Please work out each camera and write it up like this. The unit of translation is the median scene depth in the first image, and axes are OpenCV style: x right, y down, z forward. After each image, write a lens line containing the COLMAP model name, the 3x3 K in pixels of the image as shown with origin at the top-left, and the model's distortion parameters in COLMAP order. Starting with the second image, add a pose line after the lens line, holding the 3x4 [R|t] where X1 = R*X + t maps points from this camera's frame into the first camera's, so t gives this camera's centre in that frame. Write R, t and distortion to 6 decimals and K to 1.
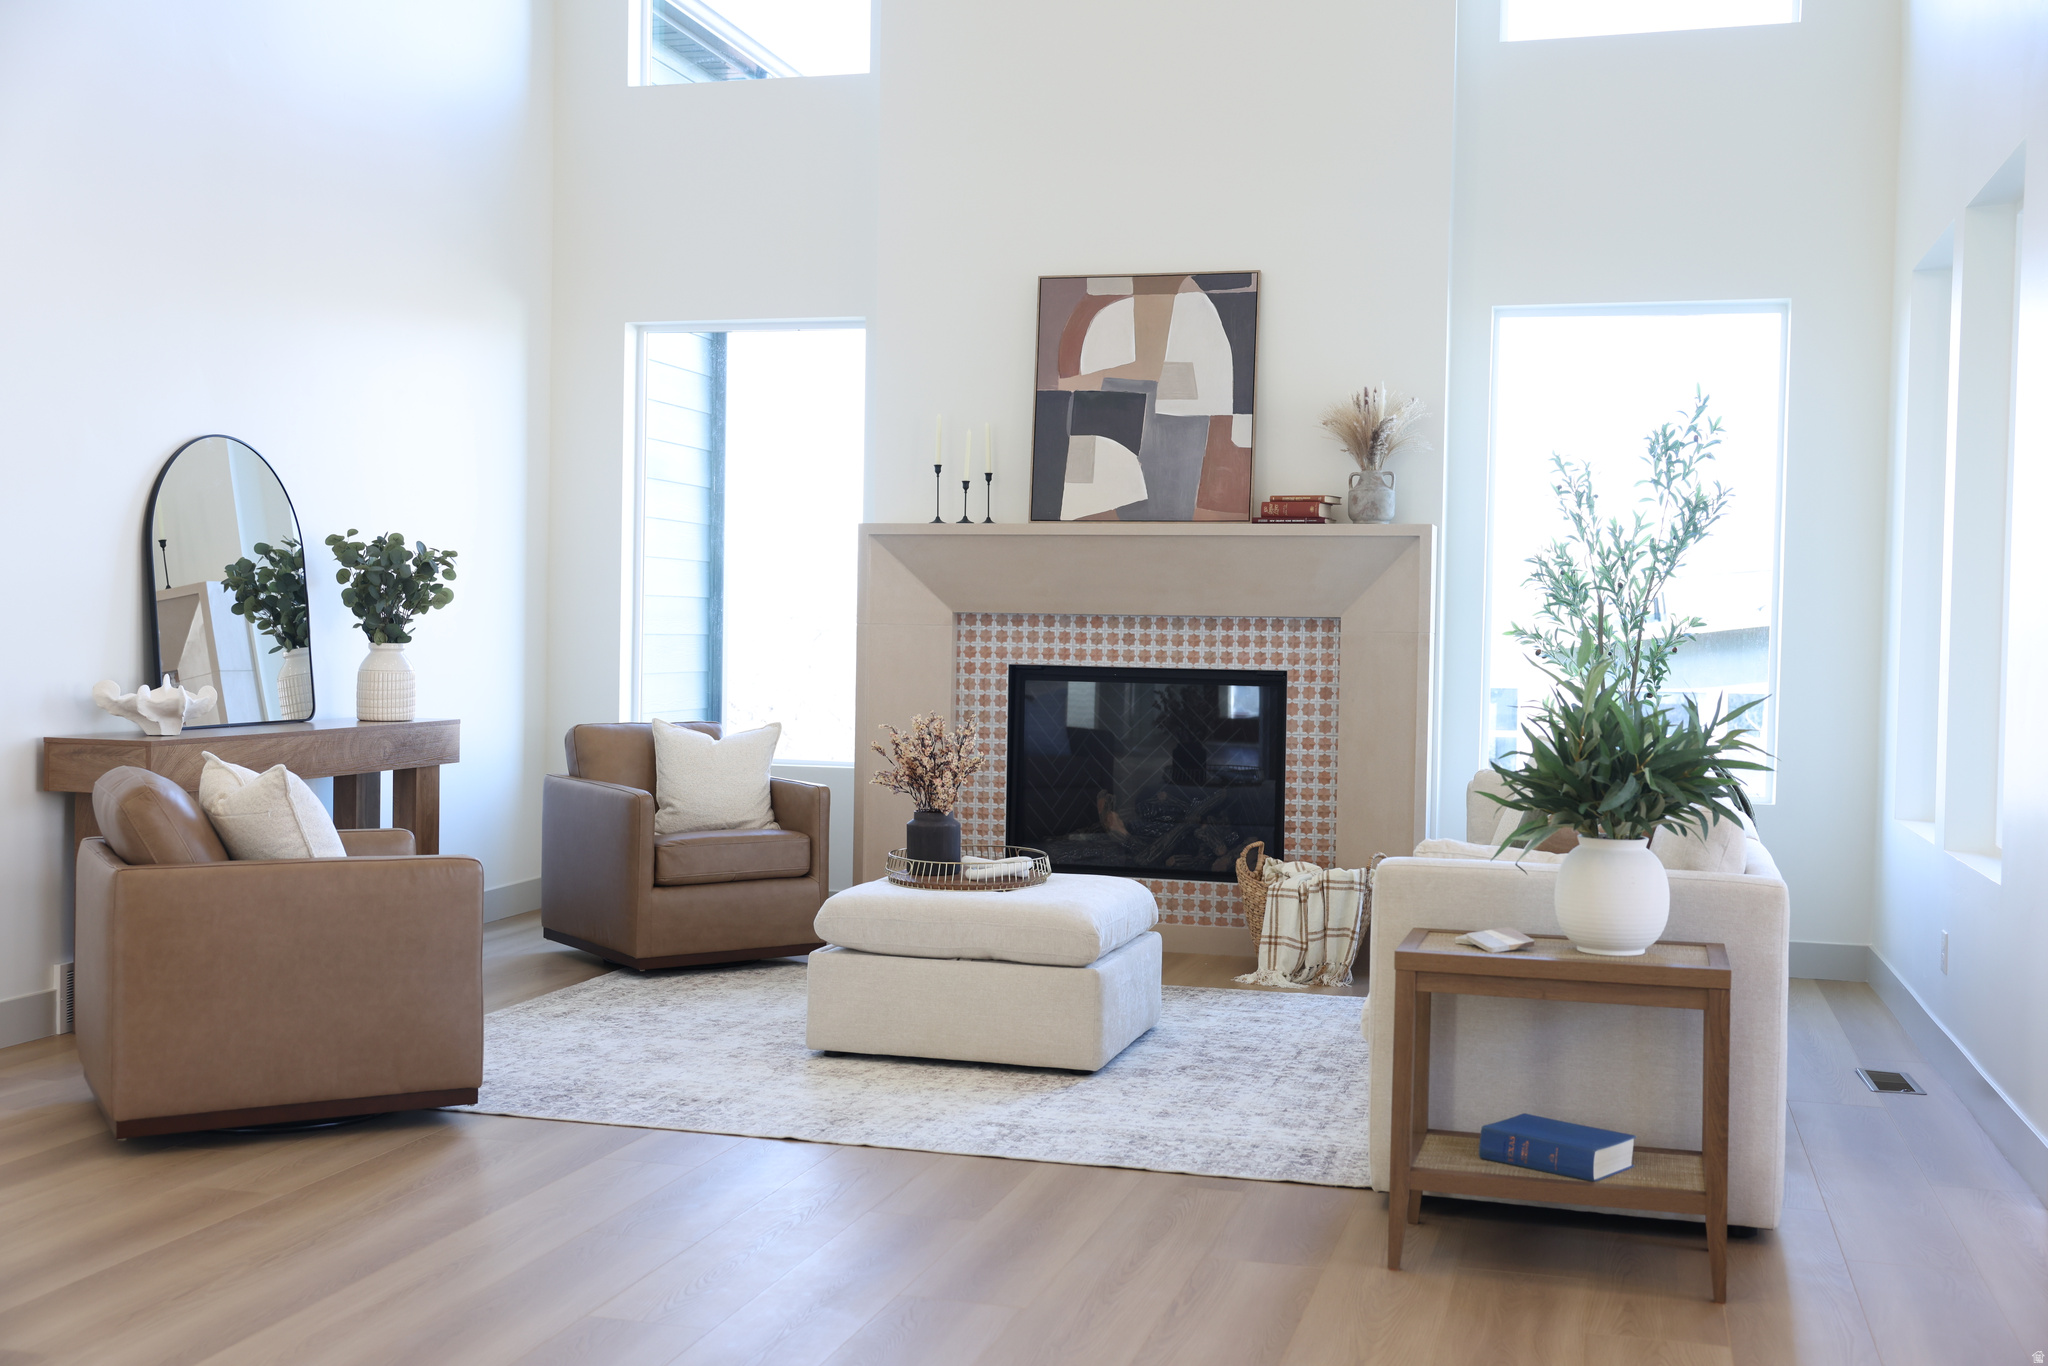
lens RADIAL K [[2185.2, 0, 1024.0], [0, 2185.2, 683.0], [0, 0, 1]] dist [-0.005501, 0.005976]
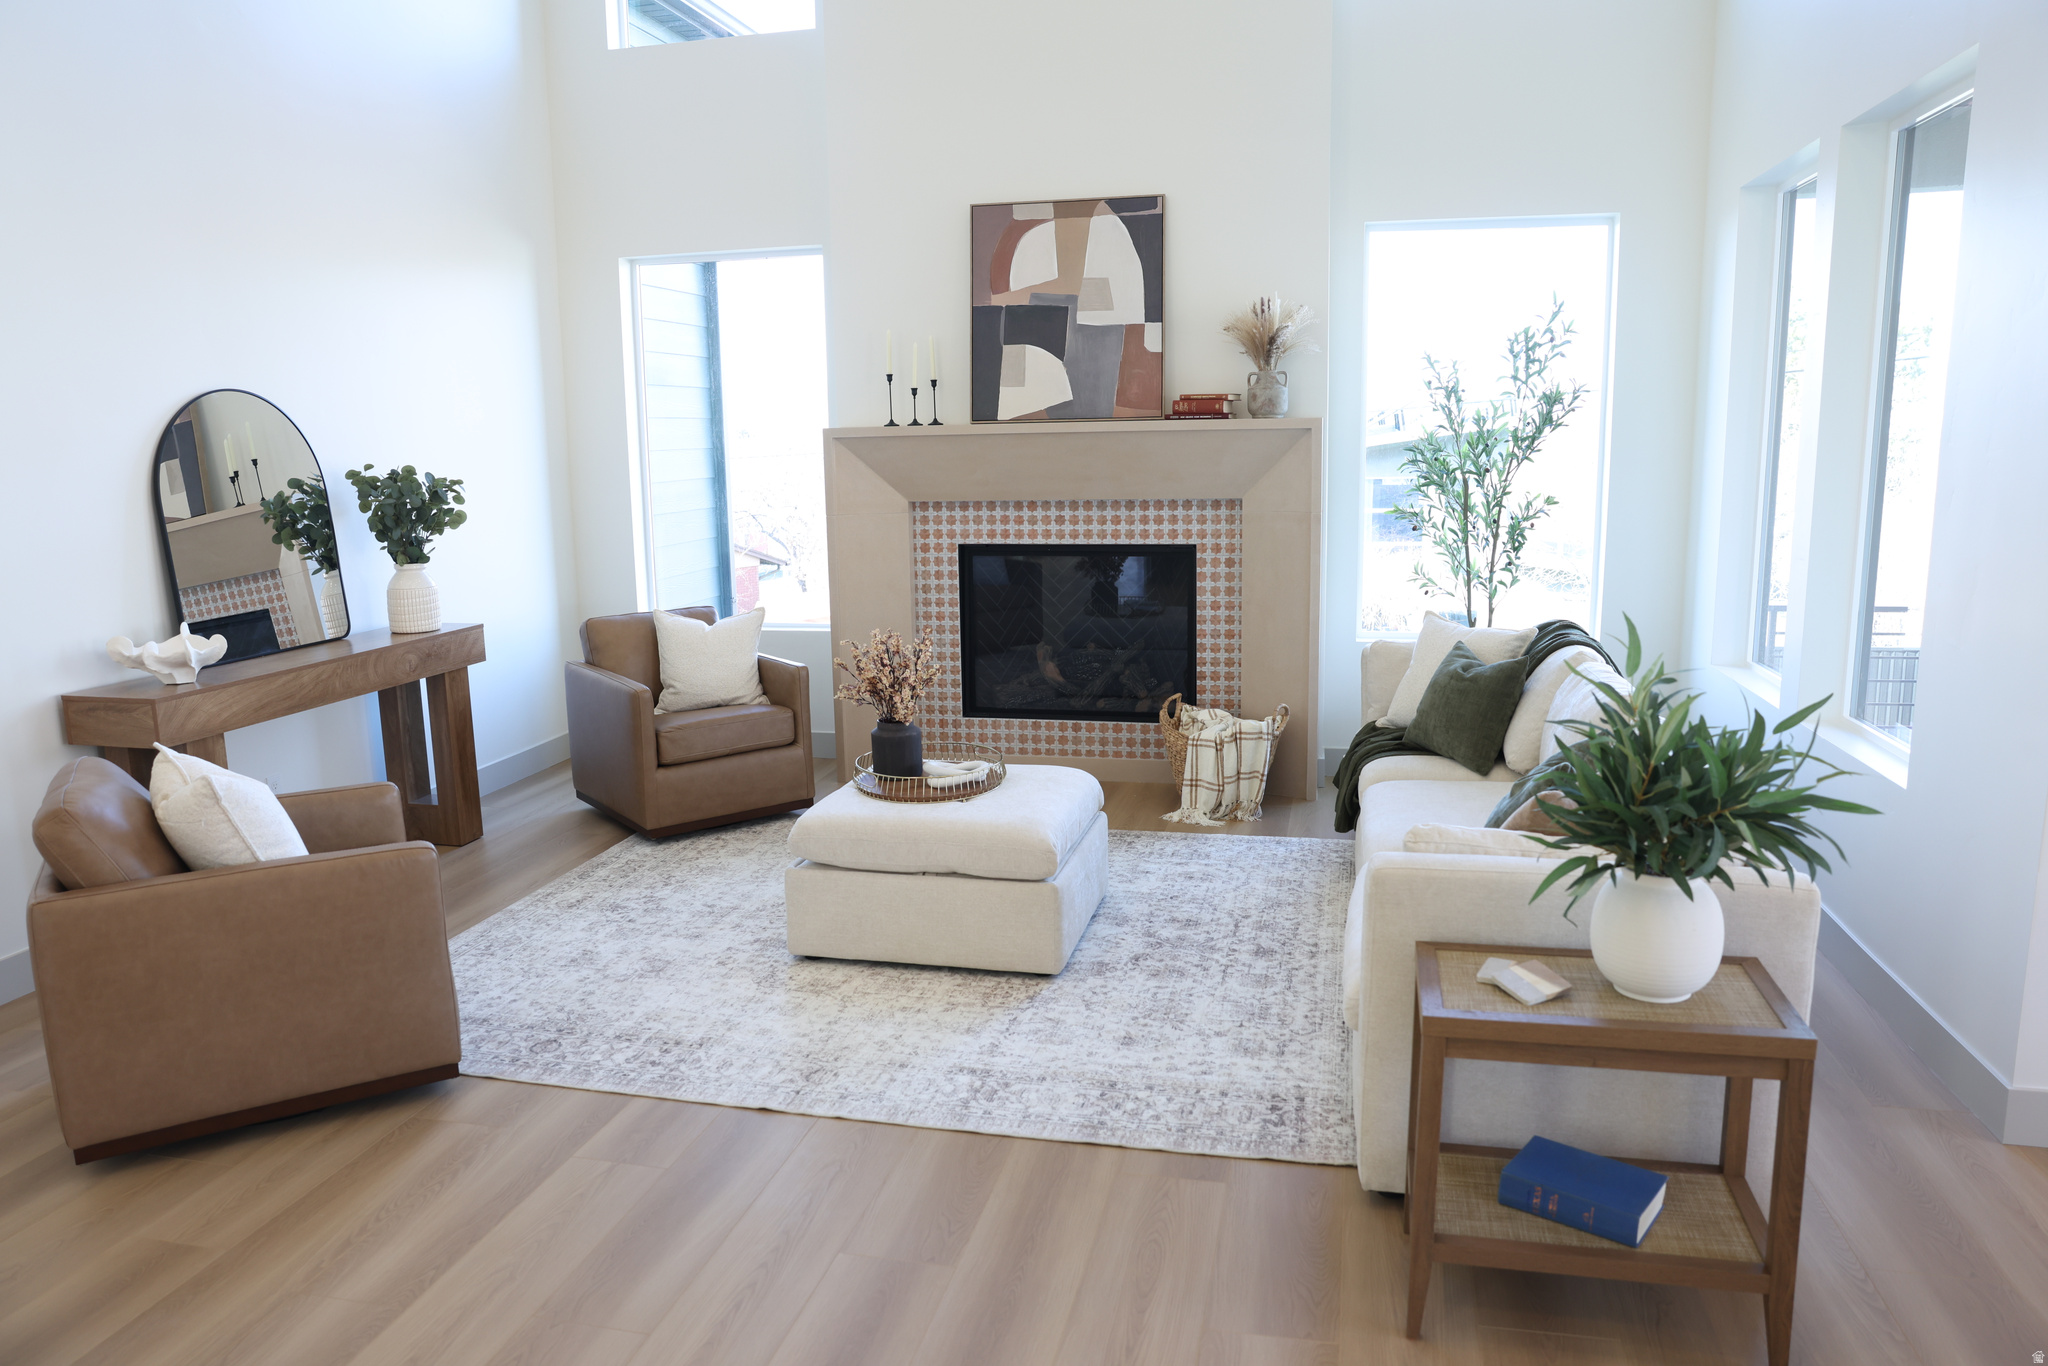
lens RADIAL K [[1449.2, 0, 1032.8], [0, 1449.2, 710.5], [0, 0, 1]] dist [-0.121959, 0.101961]
pose [[0.998343, -0.042818, 0.038447, -0.000692], [0.036132, 0.986403, 0.160322, -0.047365], [-0.044789, -0.158667, 0.986316, 0.237806]]
